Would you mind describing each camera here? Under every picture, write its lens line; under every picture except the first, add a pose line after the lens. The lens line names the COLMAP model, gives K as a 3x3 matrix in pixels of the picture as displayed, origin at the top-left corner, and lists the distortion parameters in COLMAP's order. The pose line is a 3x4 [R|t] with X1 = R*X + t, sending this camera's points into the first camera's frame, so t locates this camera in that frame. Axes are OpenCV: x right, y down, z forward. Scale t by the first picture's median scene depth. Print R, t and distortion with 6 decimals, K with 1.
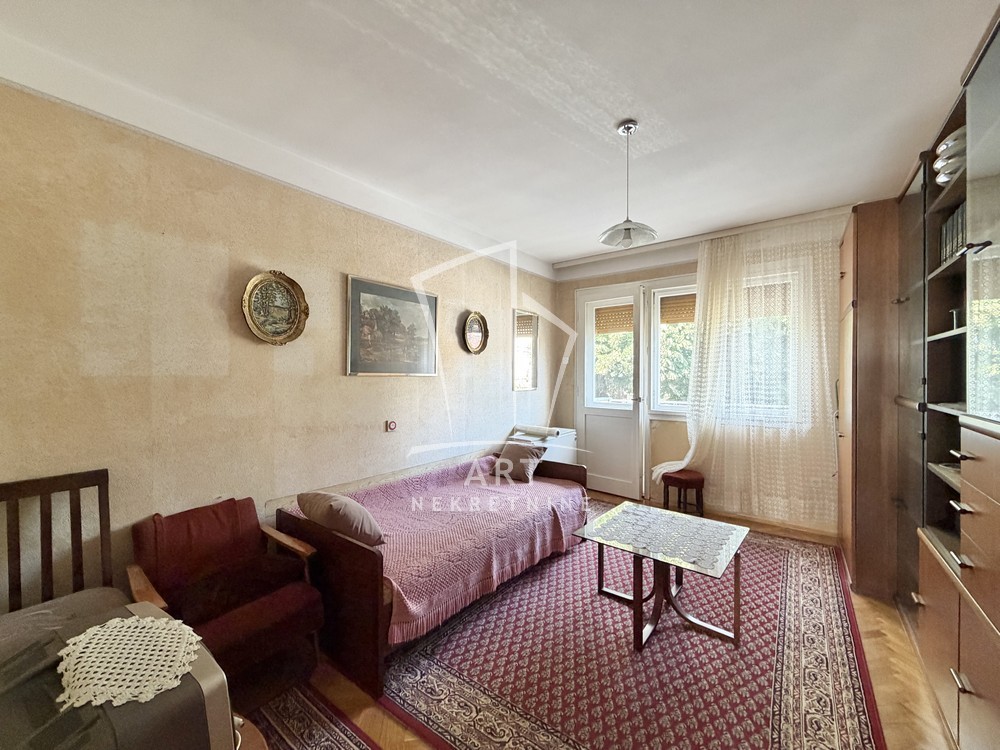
lens RADIAL K [[402.1, 0, 504.0], [0, 402.1, 373.9], [0, 0, 1]] dist [-0.002248, 0.000406]
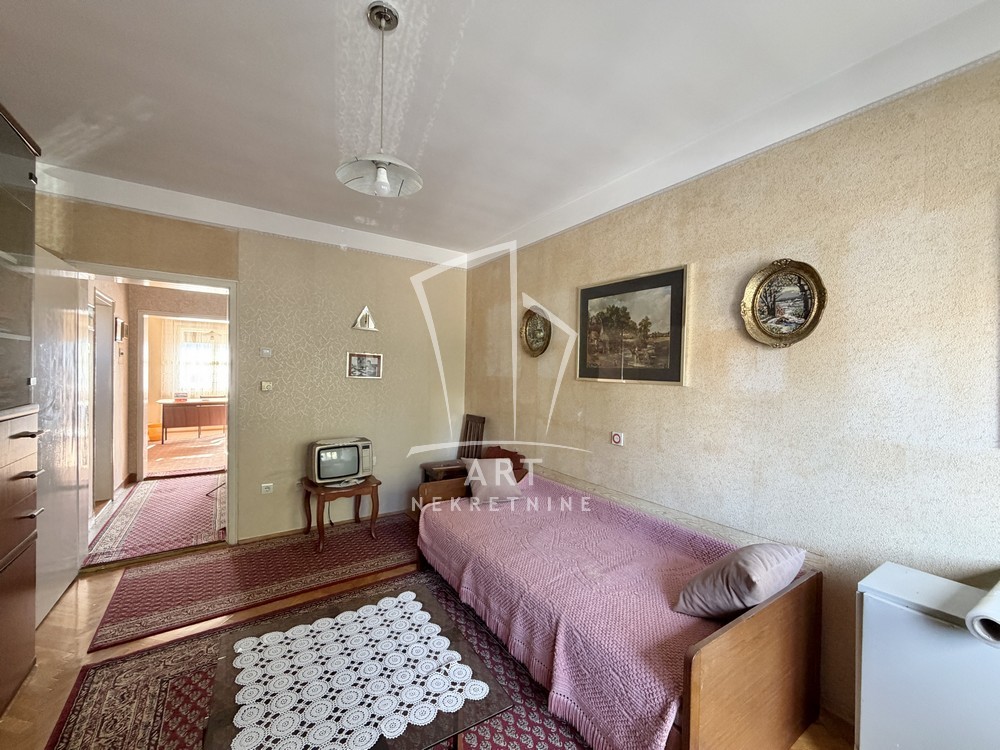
lens RADIAL K [[402.1, 0, 494.0], [0, 402.1, 376.7], [0, 0, 1]] dist [-0.002248, 0.000406]
pose [[-0.331206, 0.004672, -0.943547, 0.510960], [-0.018350, 0.999767, 0.011391, -0.010065], [0.943380, 0.021087, -0.331043, 0.821739]]
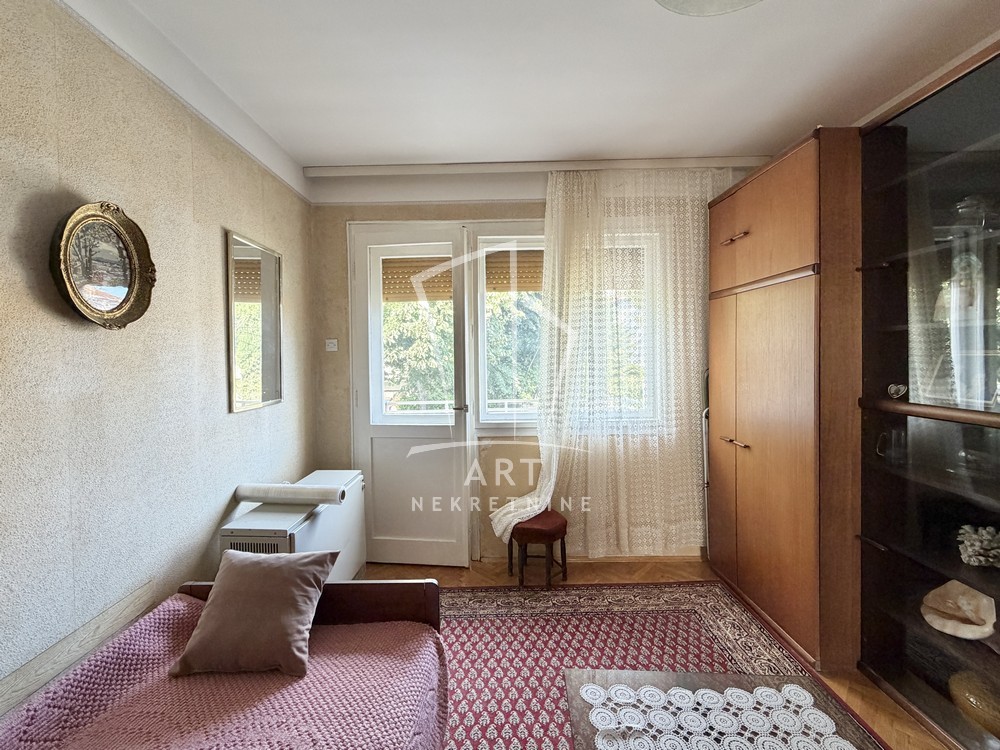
lens RADIAL K [[424.8, 0, 495.7], [0, 424.8, 360.0], [0, 0, 1]] dist [0.016394, -0.000127]
pose [[0.801821, -0.018384, 0.597281, -0.025024], [0.016158, 0.999828, 0.009083, -0.019397], [-0.597345, 0.002368, 0.801981, 0.503252]]
